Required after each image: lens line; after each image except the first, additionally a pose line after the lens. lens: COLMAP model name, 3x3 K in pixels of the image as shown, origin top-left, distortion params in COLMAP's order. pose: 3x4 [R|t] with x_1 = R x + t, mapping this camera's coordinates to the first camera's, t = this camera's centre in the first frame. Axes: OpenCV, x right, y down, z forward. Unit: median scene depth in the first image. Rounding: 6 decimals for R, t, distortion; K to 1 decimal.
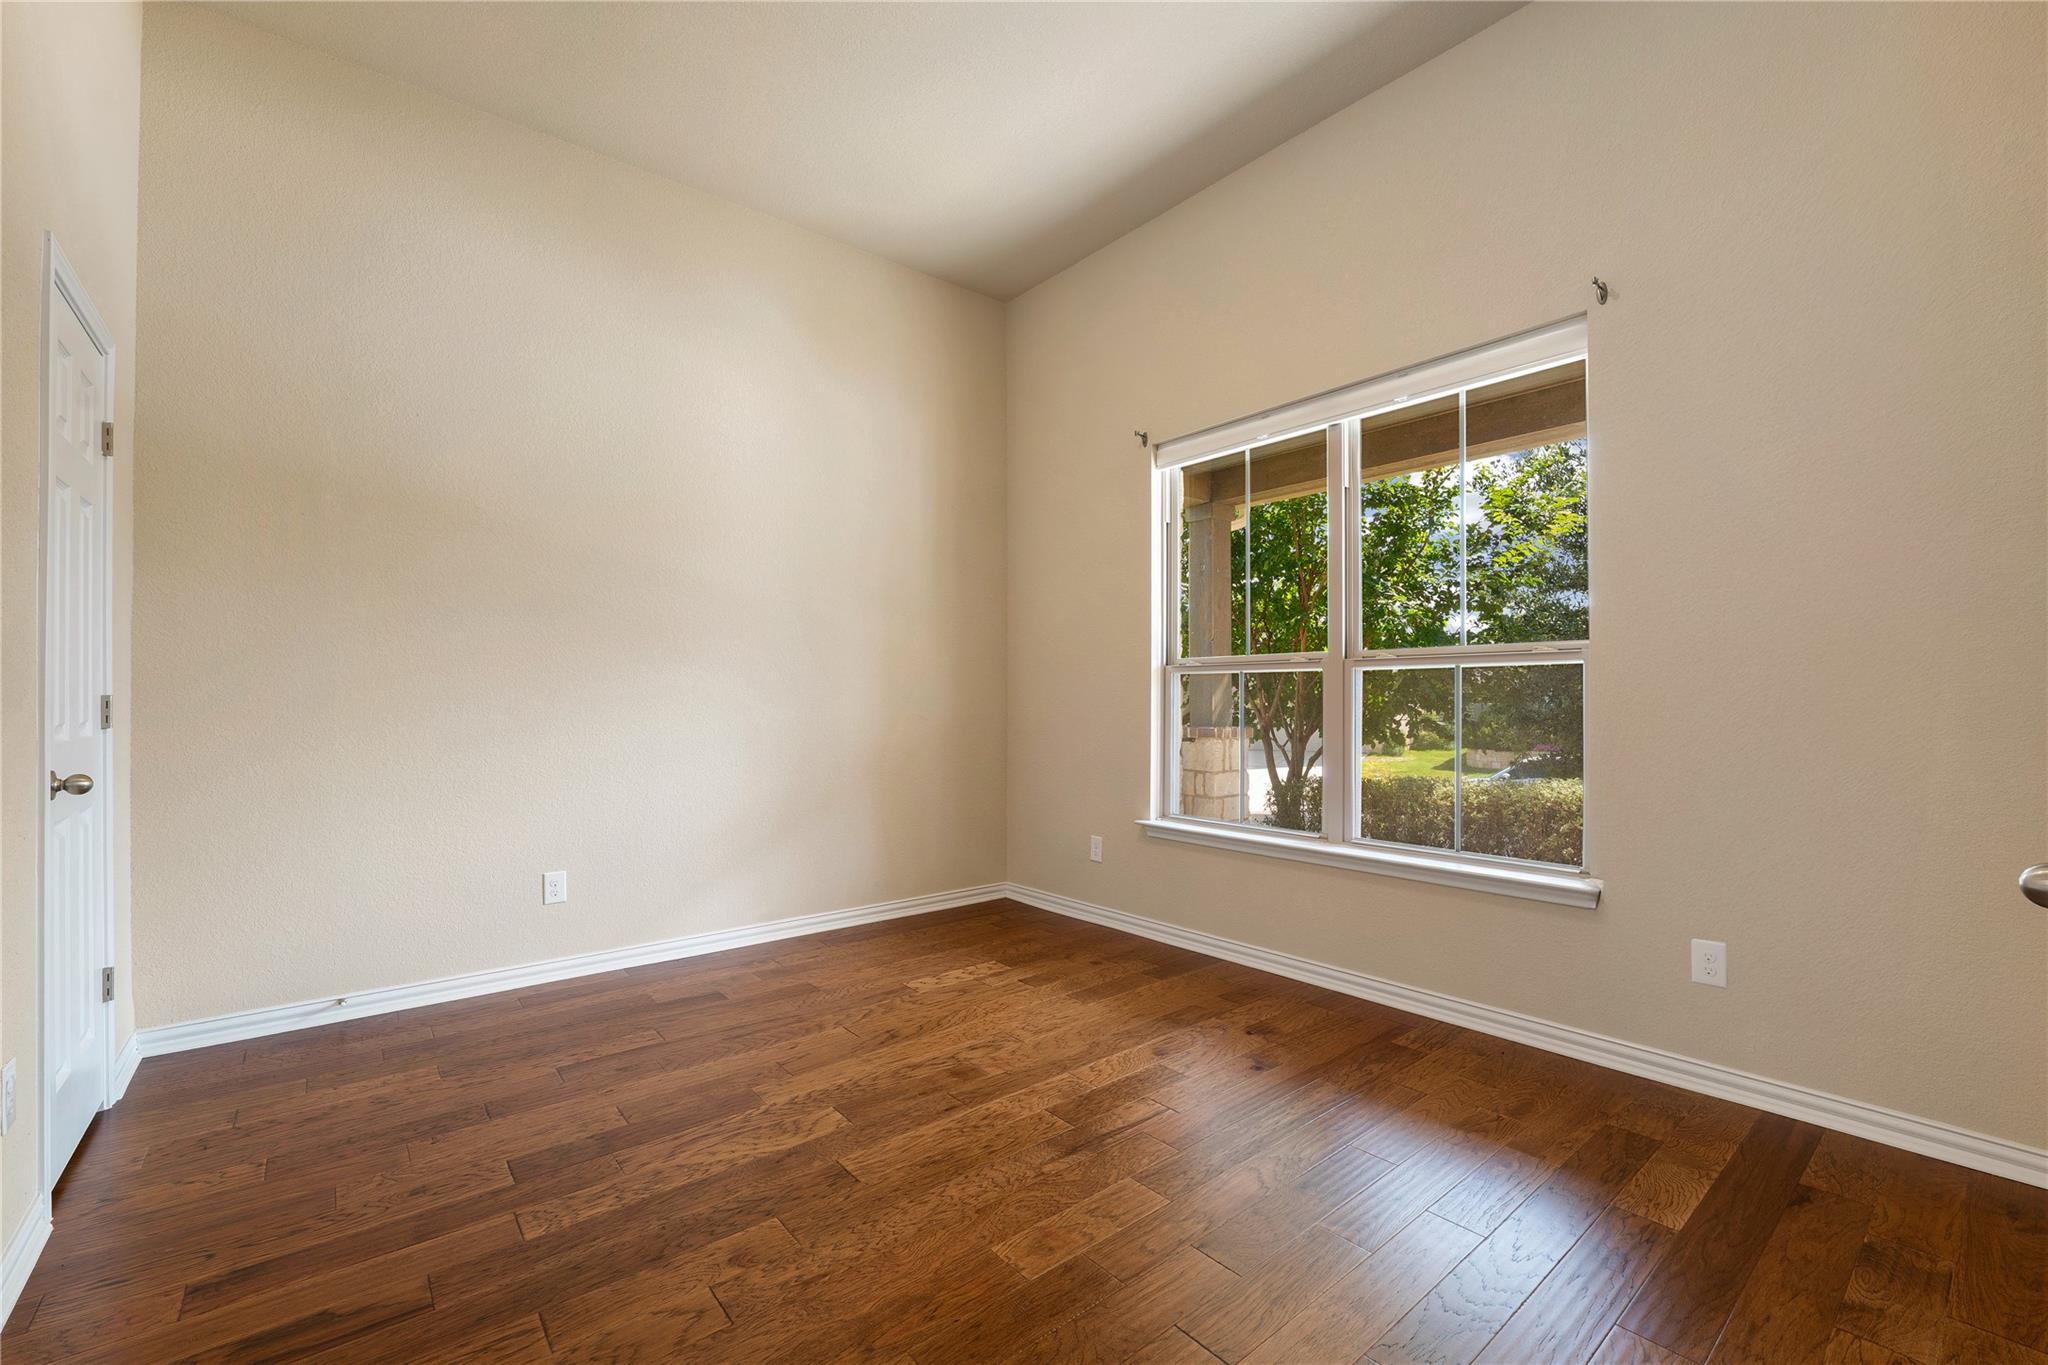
lens RADIAL K [[840.9, 0, 1027.2], [0, 840.9, 689.5], [0, 0, 1]] dist [-0.011546, -0.000178]
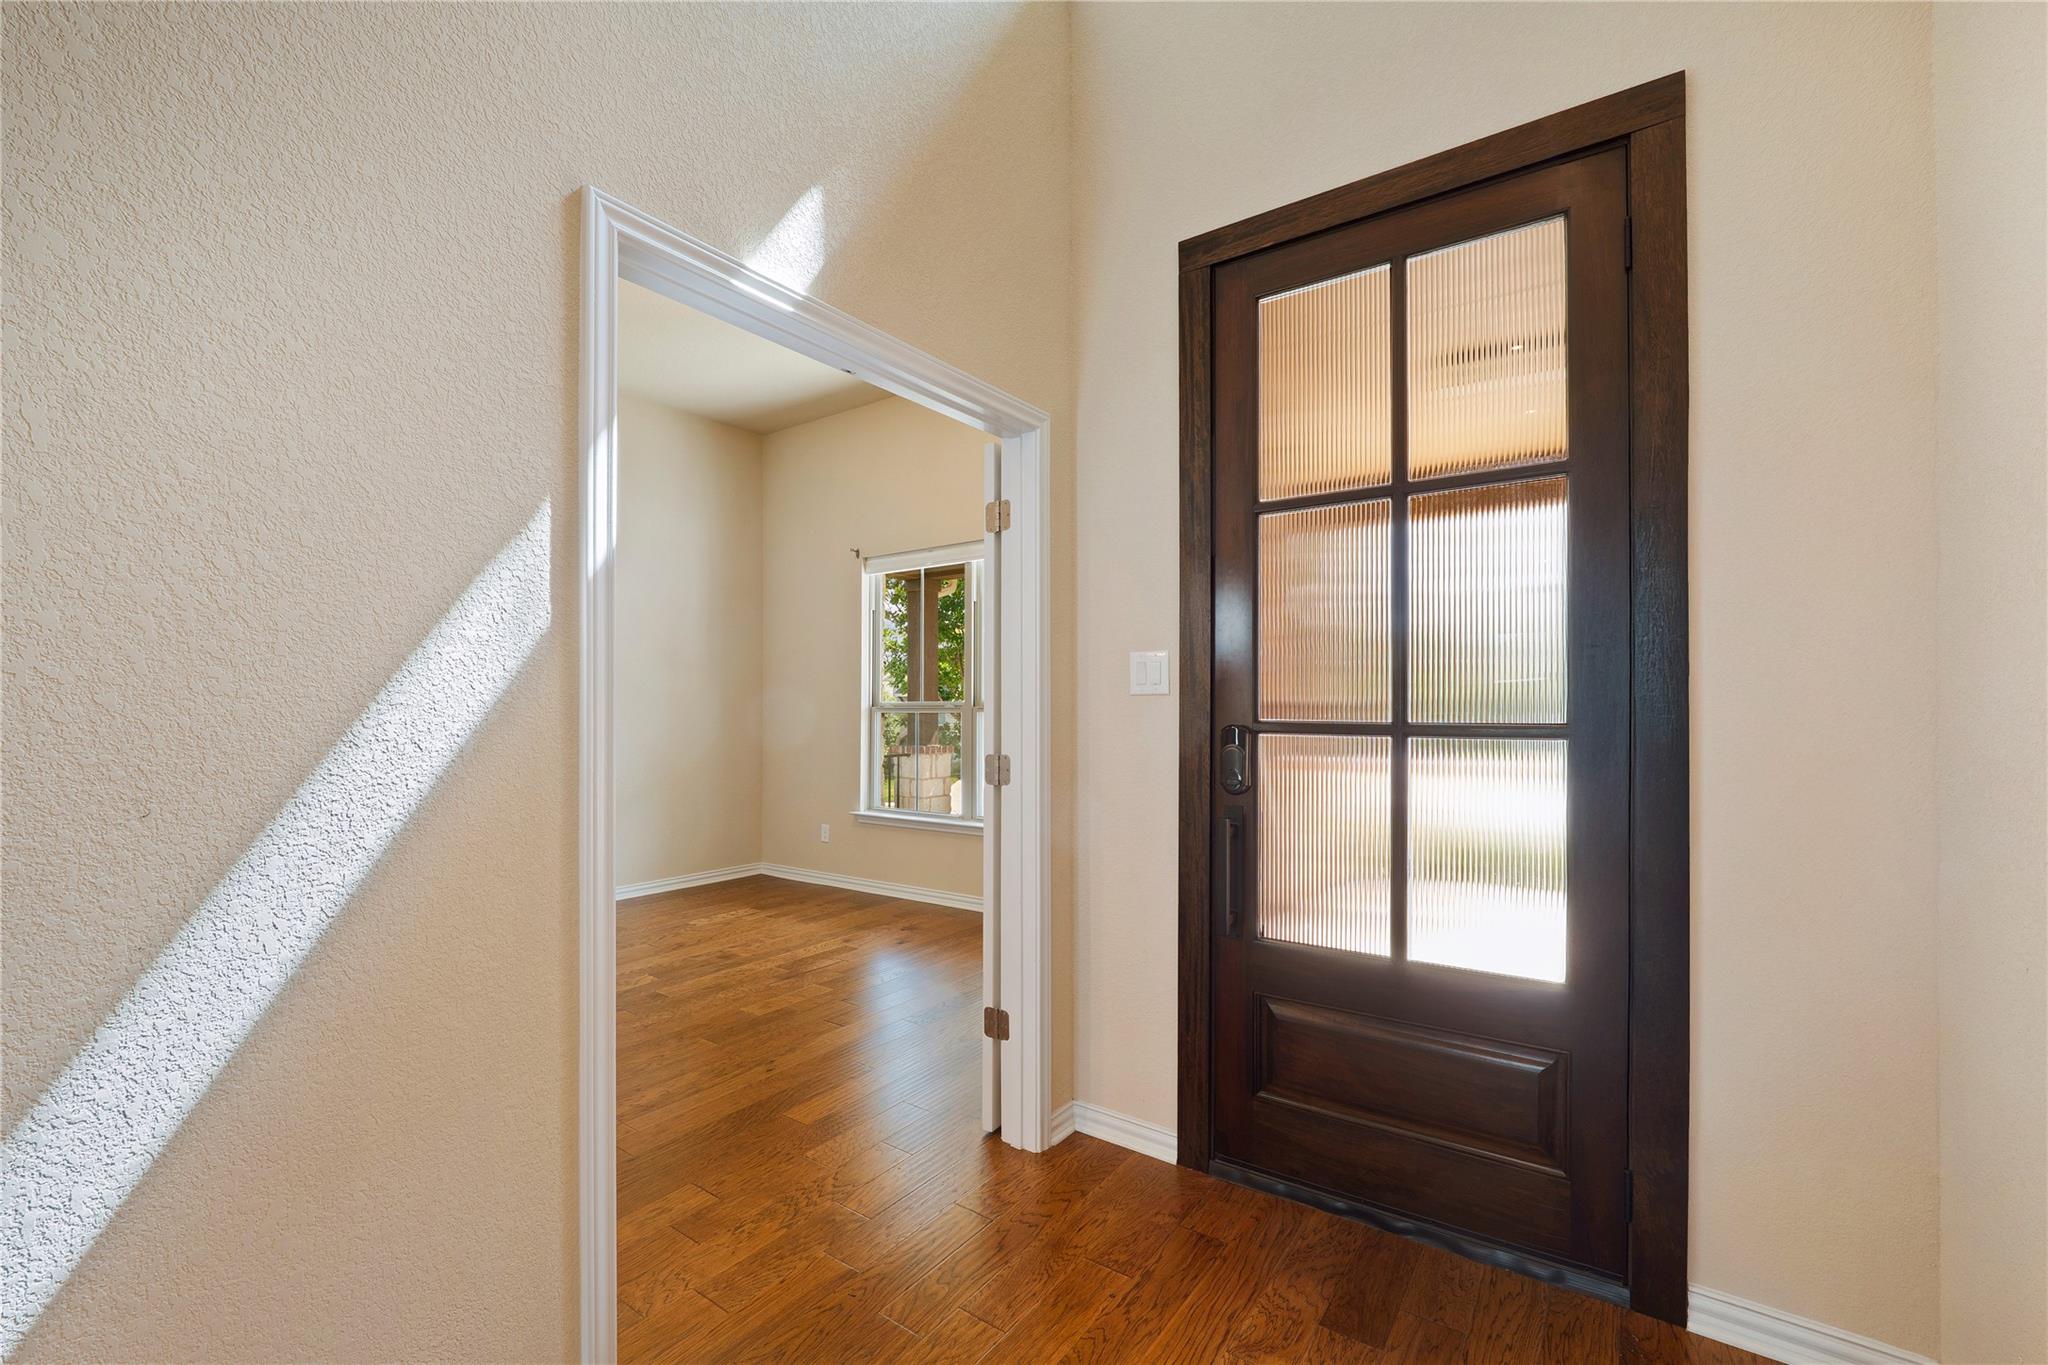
lens RADIAL K [[840.9, 0, 1014.5], [0, 840.9, 699.2], [0, 0, 1]] dist [-0.011546, -0.000178]
pose [[0.968757, 0.002742, 0.247996, 0.053396], [-0.002678, 0.999996, -0.000593, -0.054112], [-0.247997, -0.000089, 0.968761, -0.643027]]
